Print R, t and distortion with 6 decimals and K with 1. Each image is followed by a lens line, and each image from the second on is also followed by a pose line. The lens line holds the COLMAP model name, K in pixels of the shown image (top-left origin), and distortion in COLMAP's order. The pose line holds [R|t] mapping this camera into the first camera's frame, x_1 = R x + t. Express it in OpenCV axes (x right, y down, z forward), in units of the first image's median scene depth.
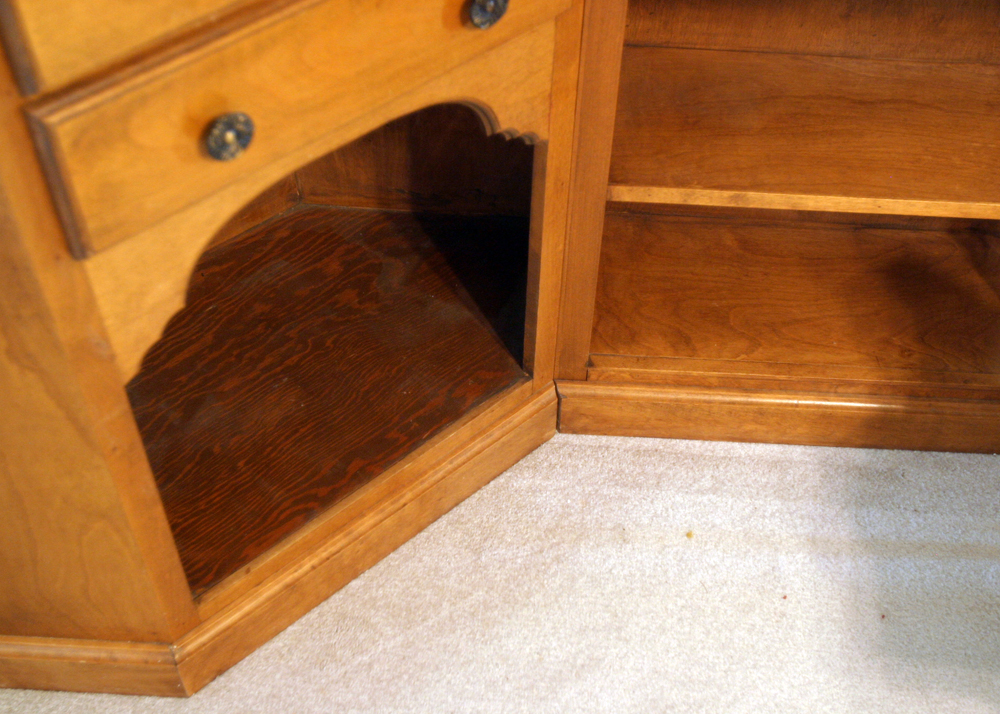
lens RADIAL K [[1260.5, 0, 503.9], [0, 1260.5, 354.8], [0, 0, 1]] dist [-0.036660, 0.000000]
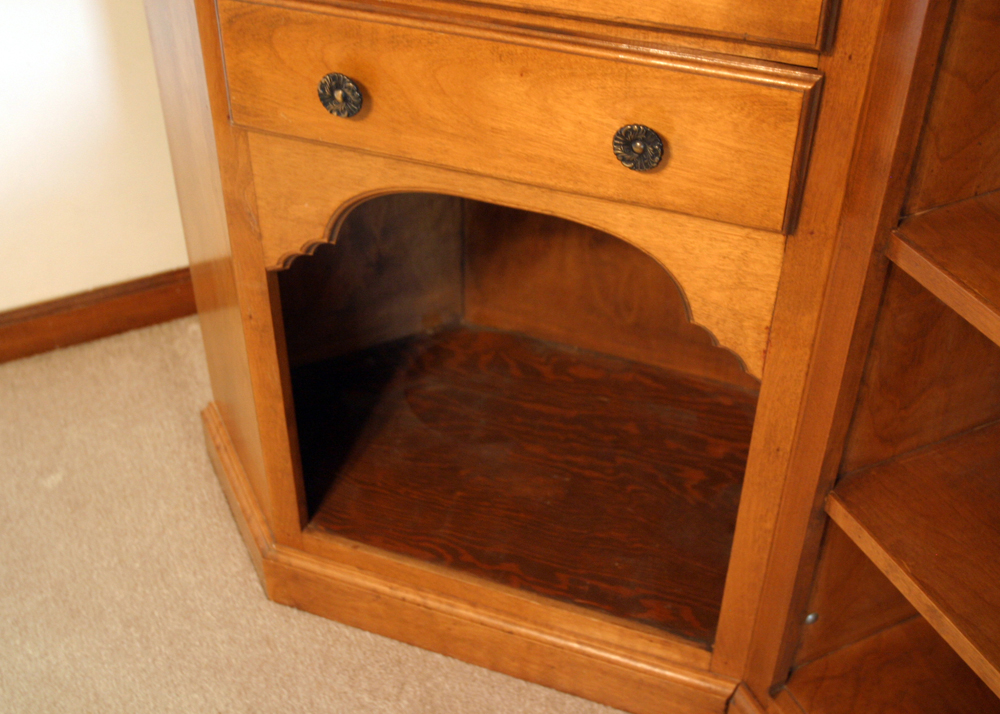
lens RADIAL K [[1260.5, 0, 497.1], [0, 1260.5, 359.3], [0, 0, 1]] dist [-0.036660, 0.000000]
pose [[0.458478, 0.537629, -0.707639, 0.496964], [-0.665927, 0.735118, 0.127054, -0.152509], [0.588506, 0.412984, 0.695057, 0.256651]]
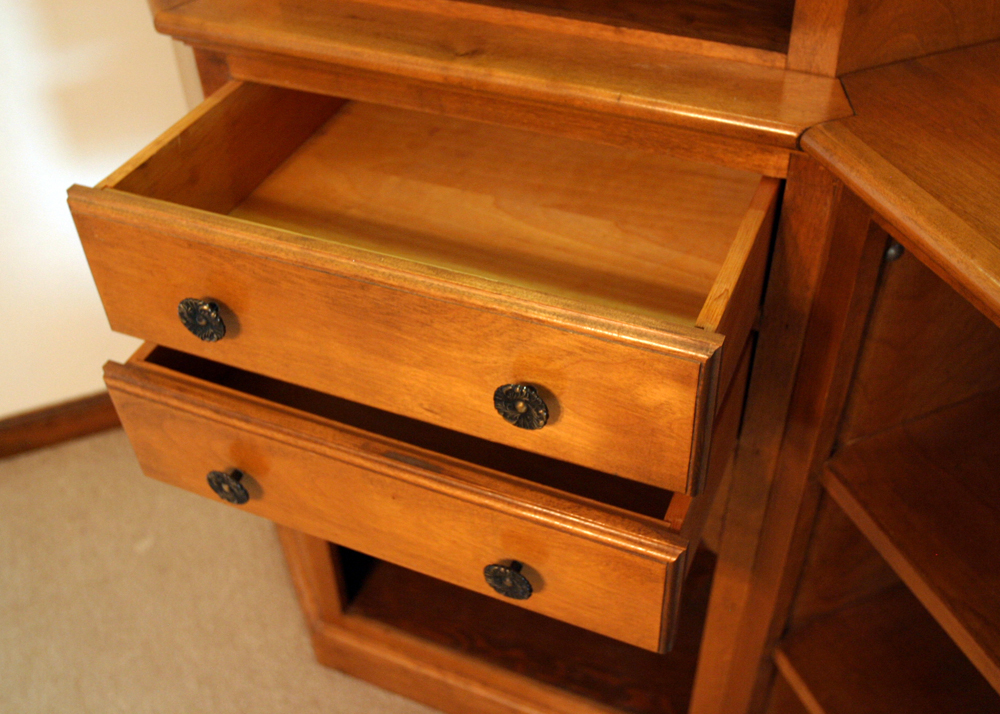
lens RADIAL K [[1087.5, 0, 496.7], [0, 1087.5, 357.5], [0, 0, 1]] dist [-0.052015, 0.000000]
pose [[0.410969, 0.579183, -0.704025, 0.428458], [-0.662677, 0.720130, 0.205600, -0.307891], [0.626070, 0.382046, 0.679763, 0.218378]]
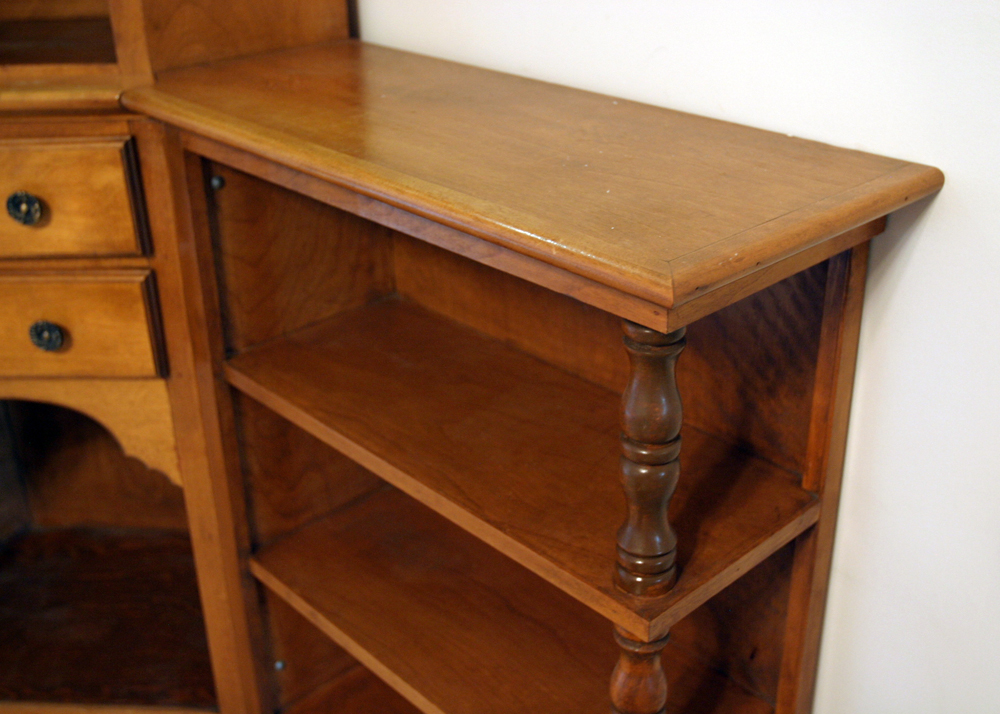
lens RADIAL K [[1161.2, 0, 501.9], [0, 1161.2, 354.2], [0, 0, 1]] dist [-0.053608, 0.000000]
pose [[0.704980, 0.274093, -0.654122, 0.865169], [-0.511345, 0.835541, -0.200990, -0.189510], [0.491456, 0.476176, 0.729197, 0.233698]]
